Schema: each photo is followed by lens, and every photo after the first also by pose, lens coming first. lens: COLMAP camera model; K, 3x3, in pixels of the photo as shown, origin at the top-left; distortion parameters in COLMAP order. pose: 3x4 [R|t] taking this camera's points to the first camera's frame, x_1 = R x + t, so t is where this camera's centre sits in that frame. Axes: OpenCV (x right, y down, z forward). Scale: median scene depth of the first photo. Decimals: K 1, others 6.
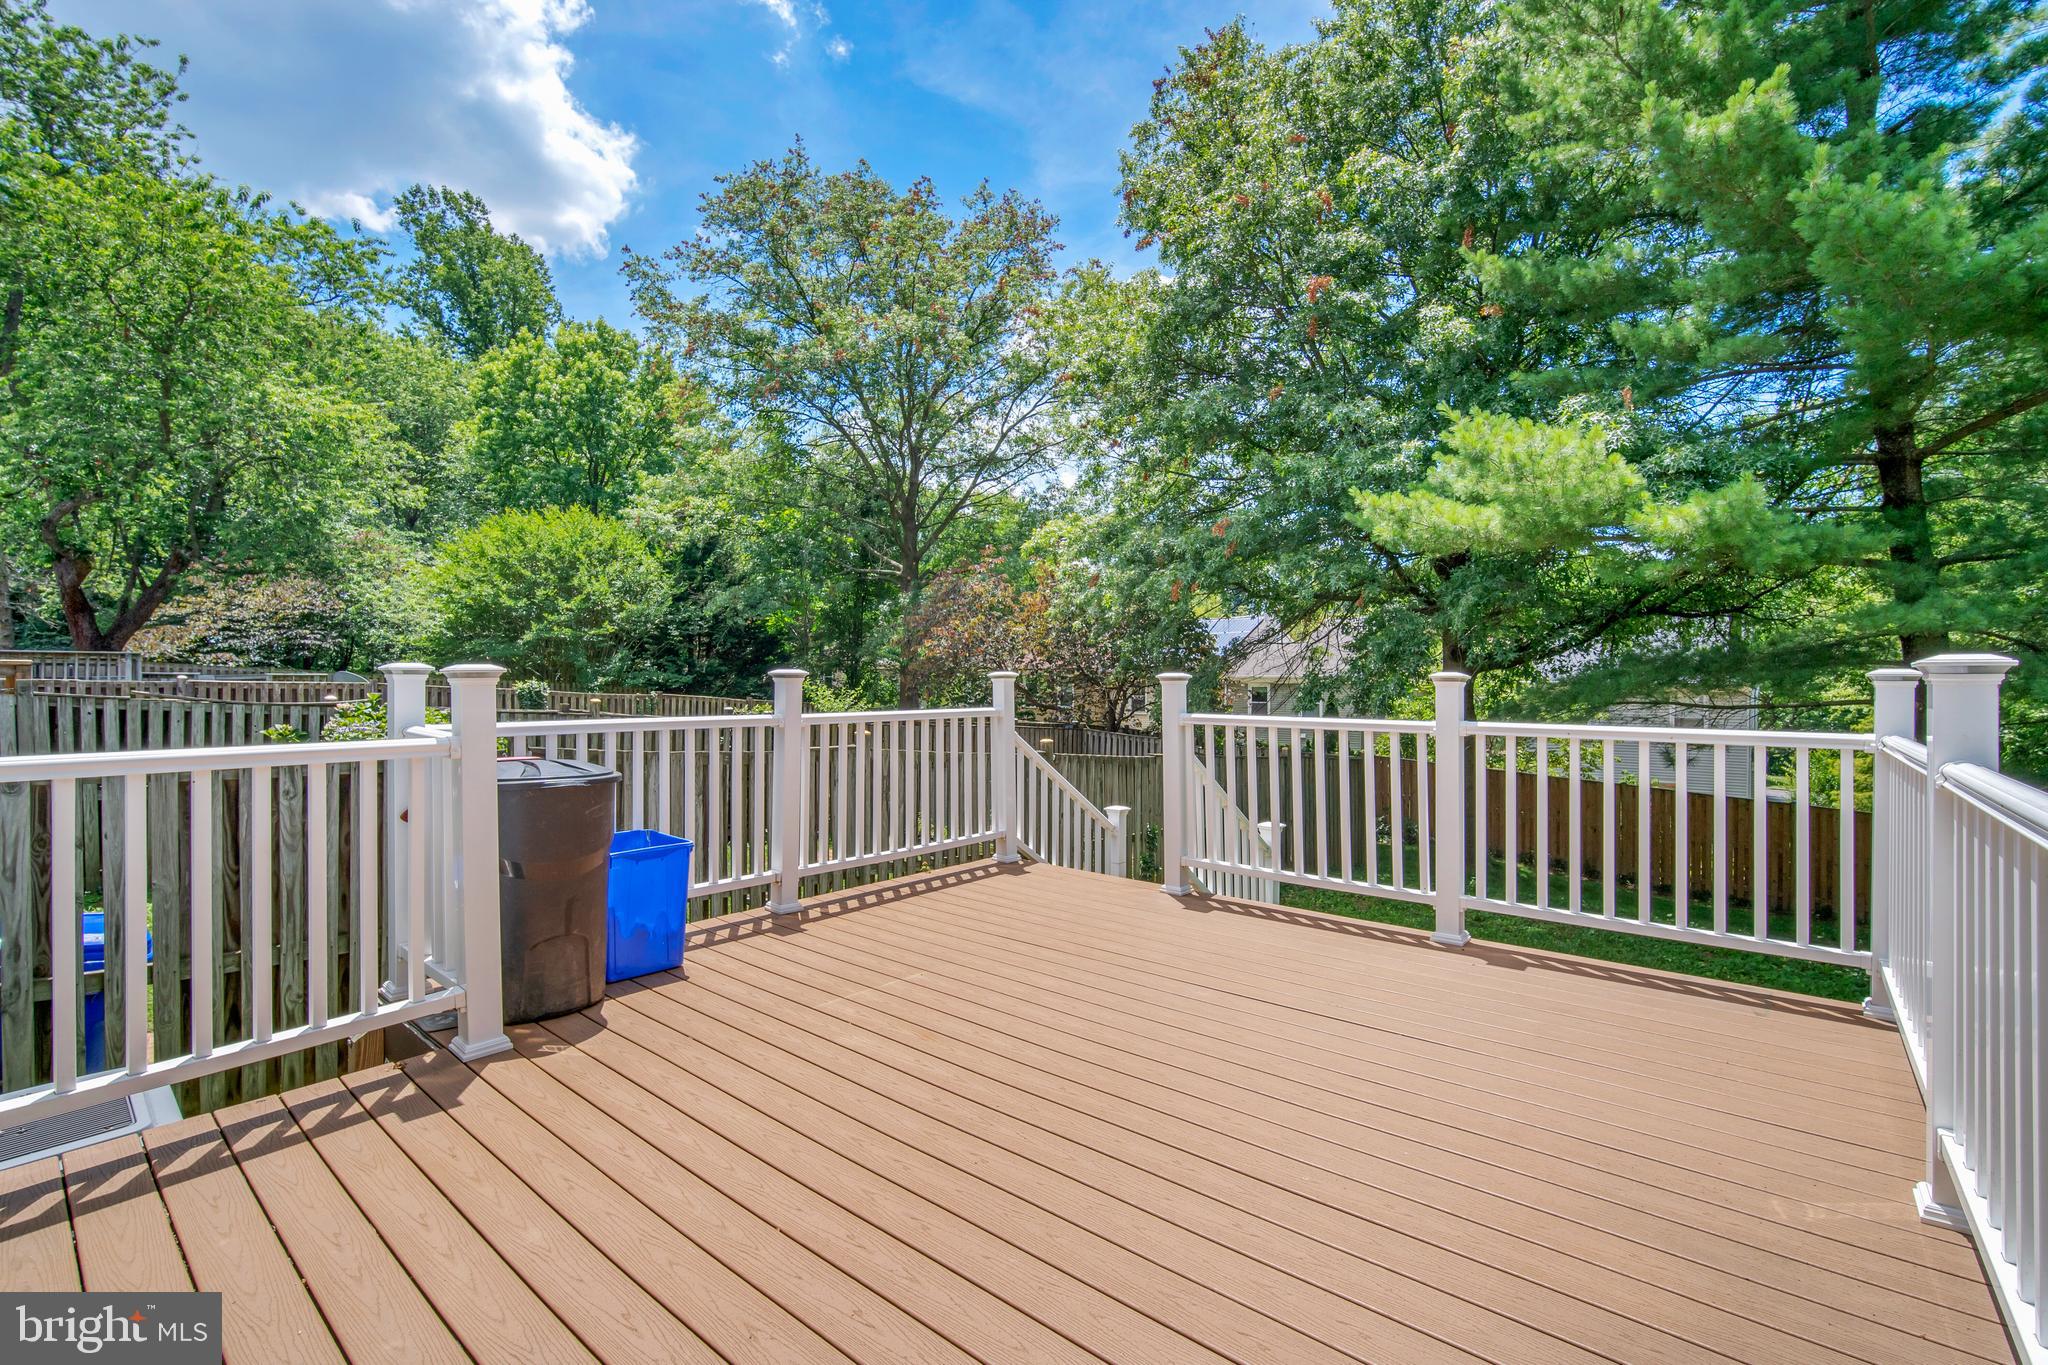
lens RADIAL K [[904.7, 0, 1033.8], [0, 904.7, 690.1], [0, 0, 1]] dist [-0.007421, 0.000071]
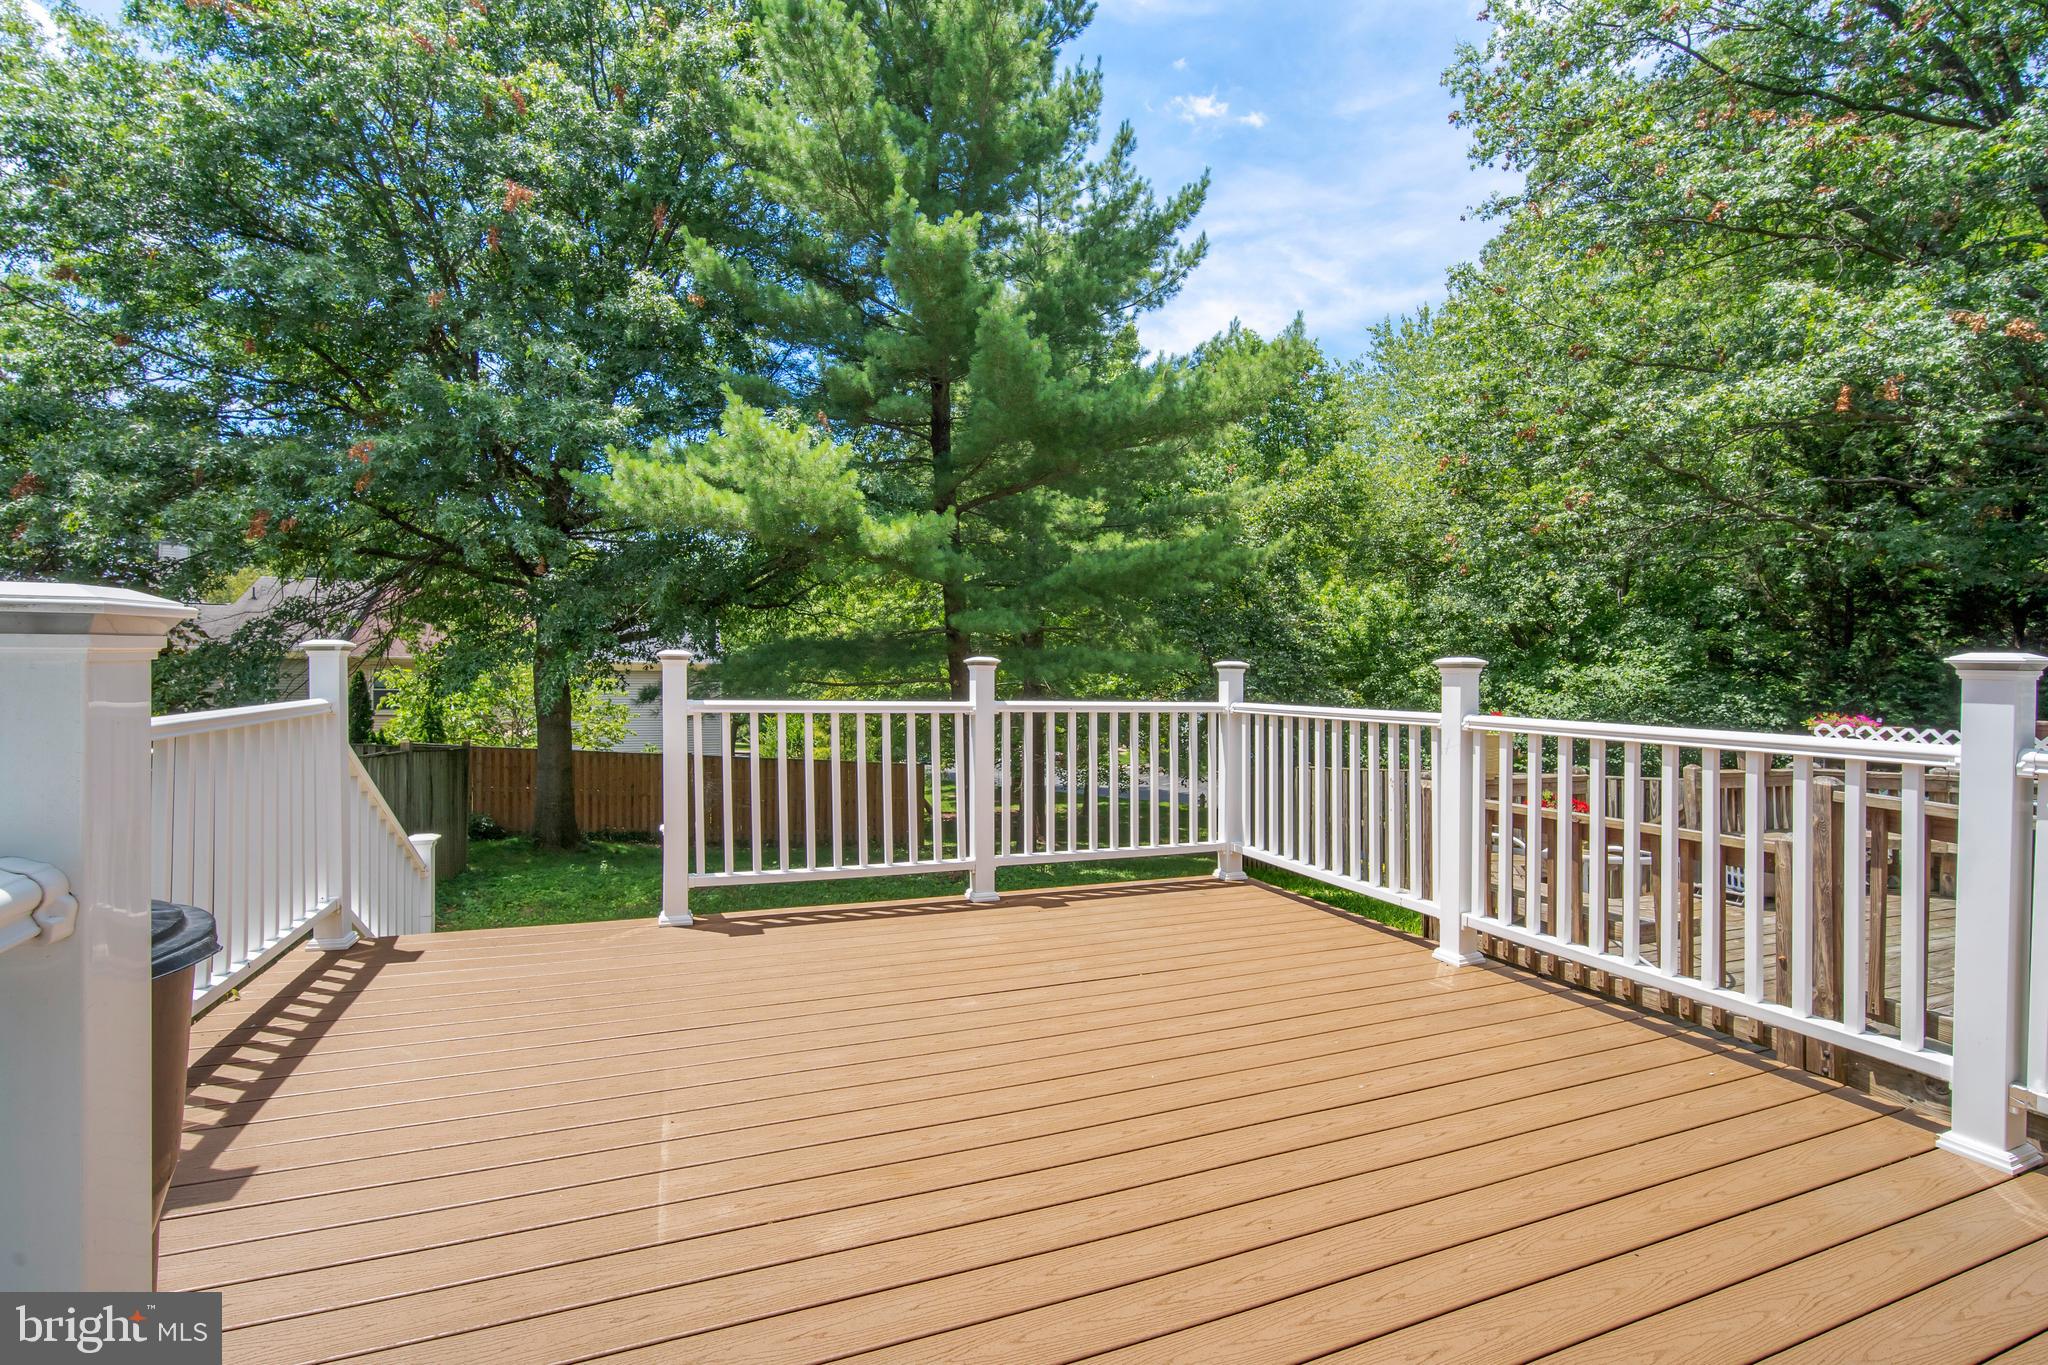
lens RADIAL K [[904.7, 0, 1029.2], [0, 904.7, 667.0], [0, 0, 1]] dist [-0.007421, 0.000071]
pose [[0.473324, 0.008223, 0.880850, -0.579767], [-0.008534, 0.999952, -0.004749, -0.004383], [-0.880847, -0.005269, 0.473371, 0.492392]]
